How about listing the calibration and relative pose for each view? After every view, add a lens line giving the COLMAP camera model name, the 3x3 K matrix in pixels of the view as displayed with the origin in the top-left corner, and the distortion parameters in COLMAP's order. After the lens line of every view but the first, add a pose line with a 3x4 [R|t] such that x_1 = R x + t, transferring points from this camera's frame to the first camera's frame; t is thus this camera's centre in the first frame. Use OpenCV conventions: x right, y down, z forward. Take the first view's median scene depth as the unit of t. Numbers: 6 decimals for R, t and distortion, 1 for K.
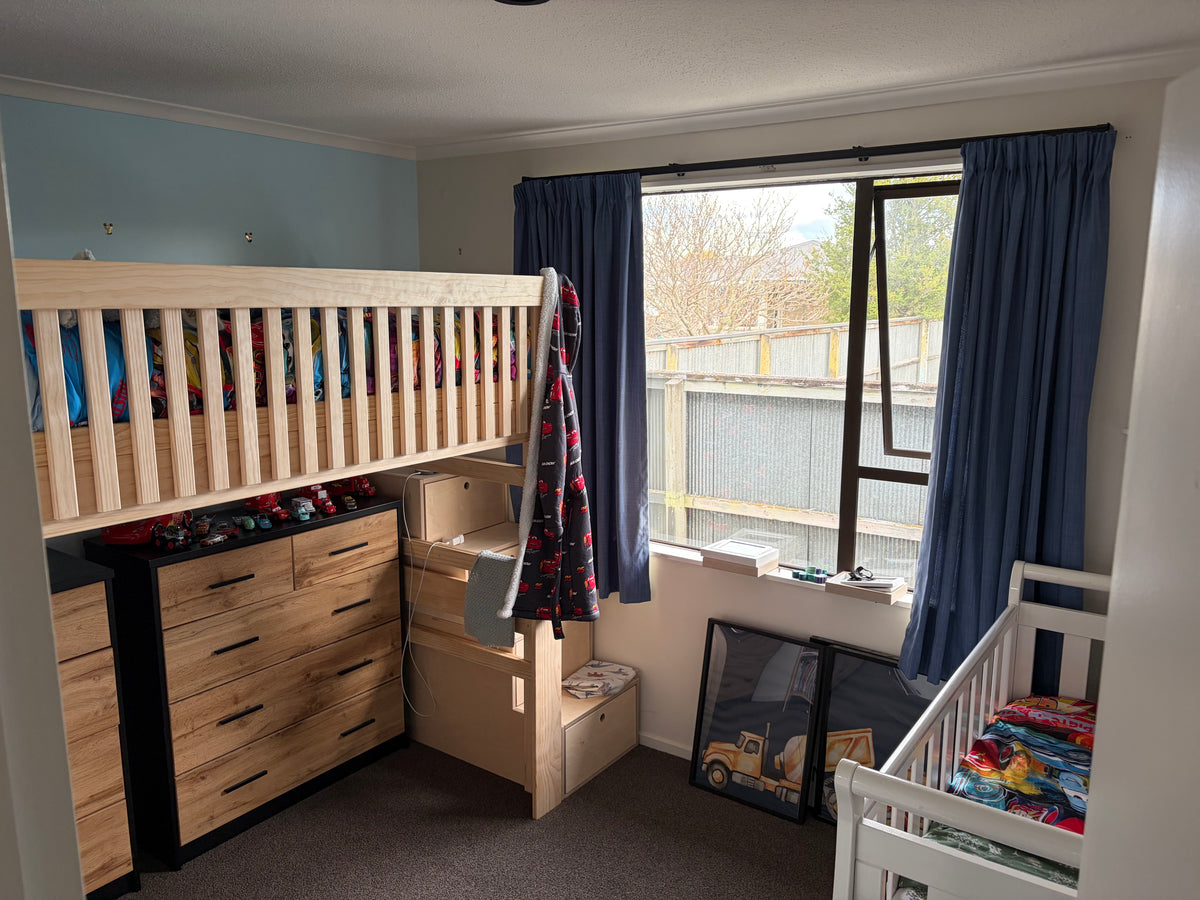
lens RADIAL K [[854.3, 0, 603.0], [0, 854.3, 448.5], [0, 0, 1]] dist [0.012985, 0.003635]
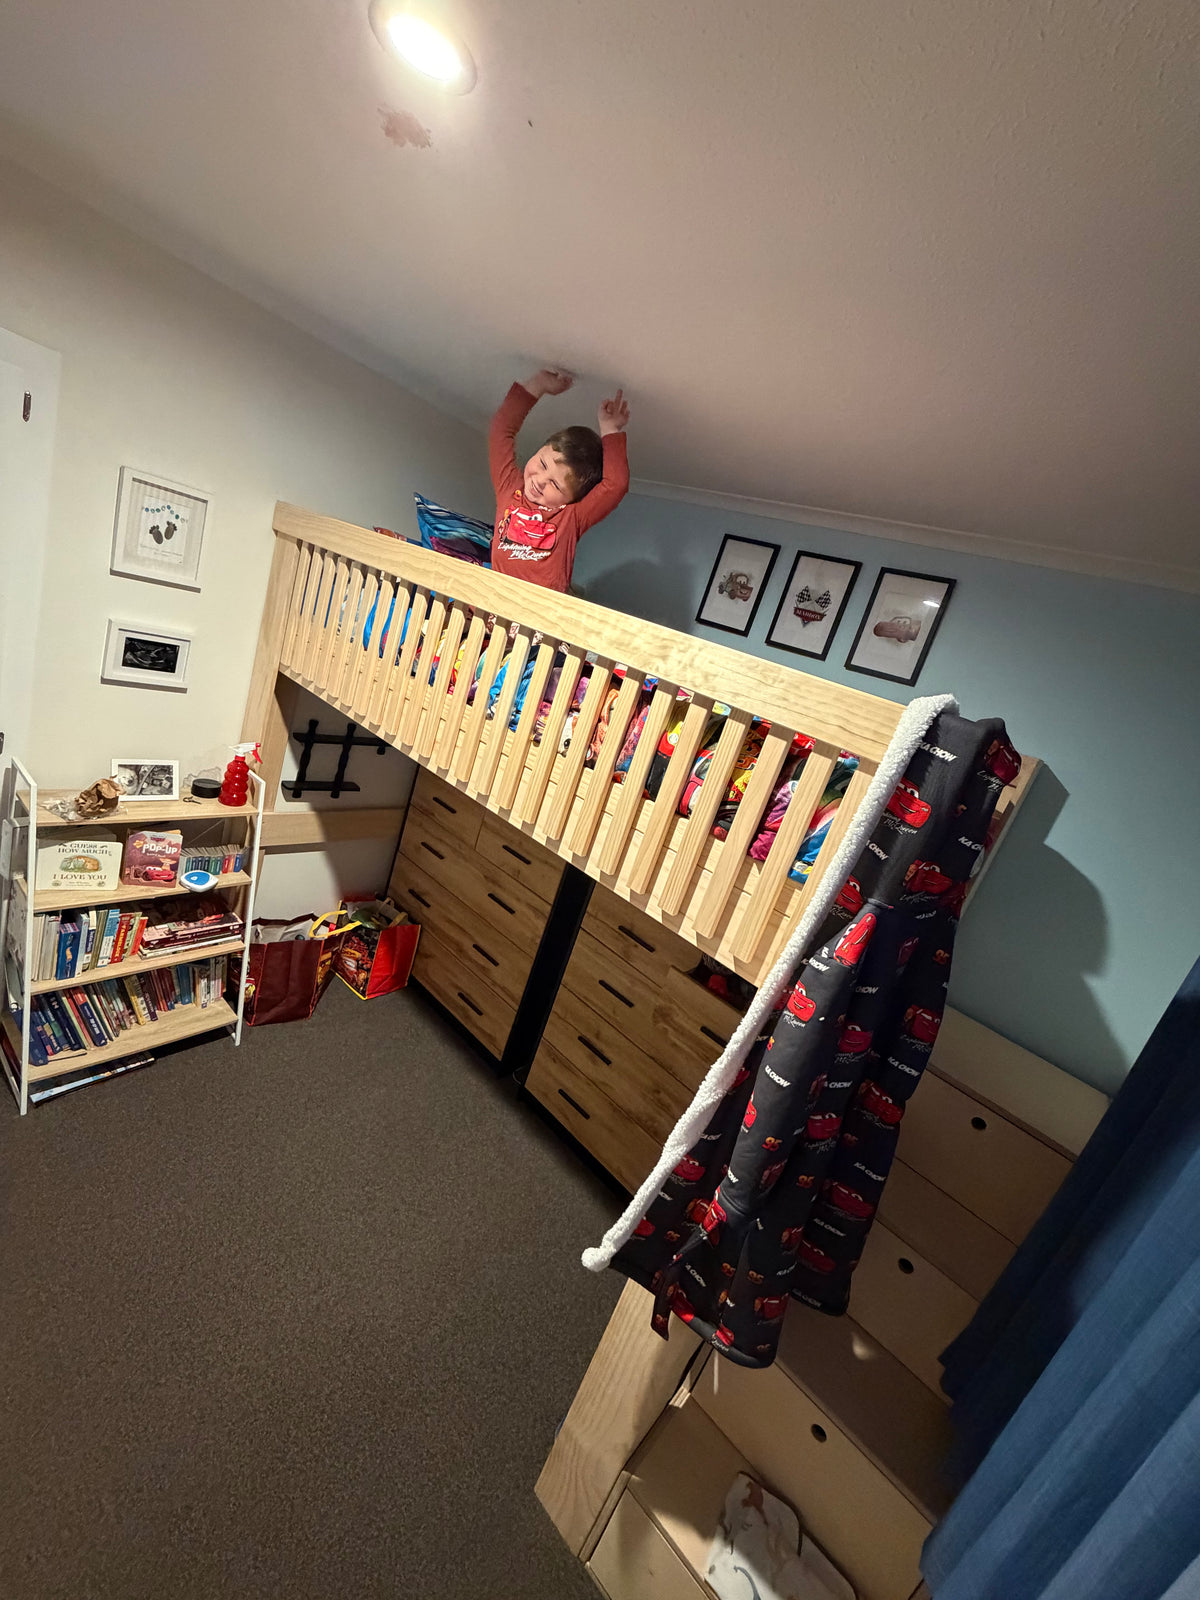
lens RADIAL K [[632.6, 0, 611.4], [0, 632.6, 795.2], [0, 0, 1]] dist [-0.000108, -0.000160]
pose [[-0.080622, 0.236218, -0.968350, 0.263205], [-0.462698, 0.851624, 0.246267, -0.163304], [0.882842, 0.467908, 0.040638, 0.839470]]
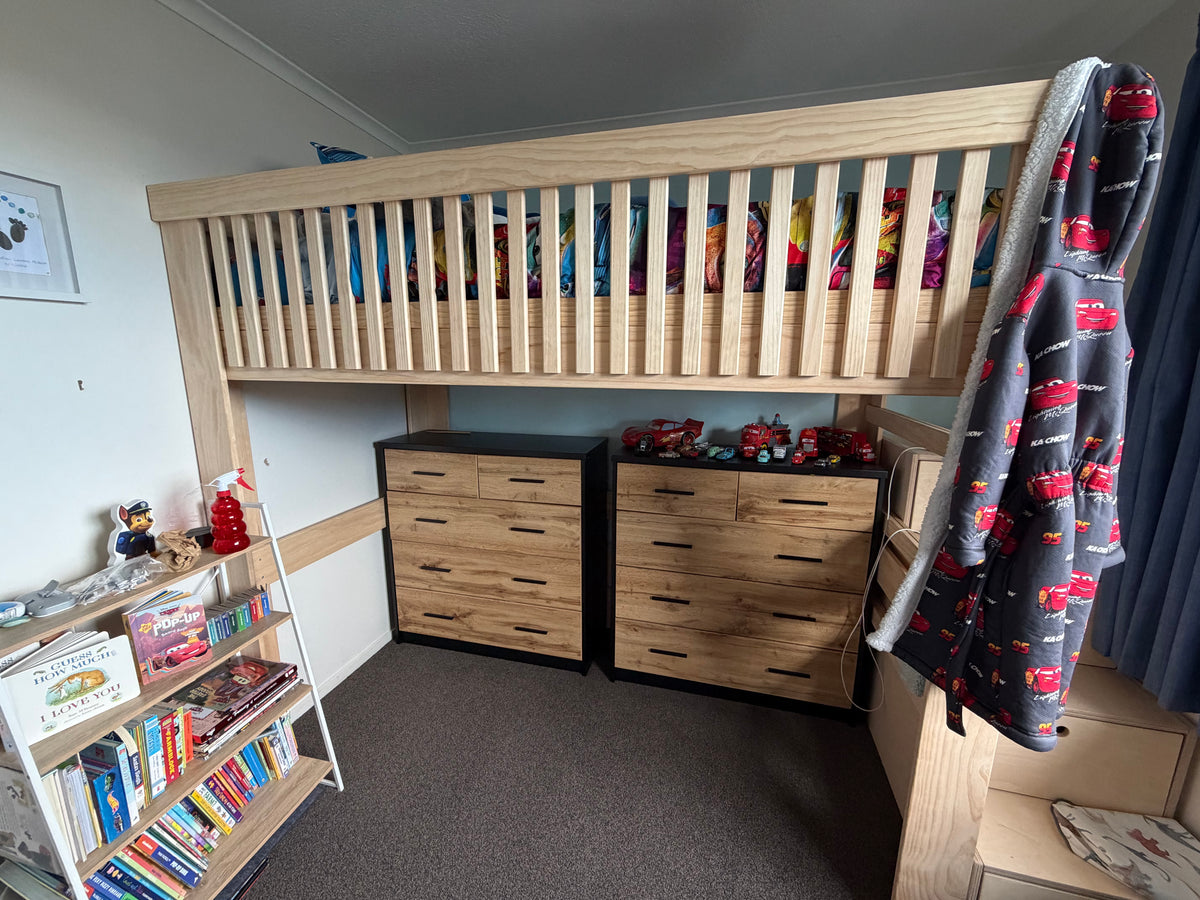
lens RADIAL K [[474.4, 0, 602.3], [0, 474.4, 450.1], [0, 0, 1]] dist [-0.000108, -0.000160]
pose [[0.353568, 0.180495, -0.917830, 0.132654], [-0.160048, 0.978411, 0.130755, 0.024625], [0.921615, 0.100666, 0.374823, 0.631707]]
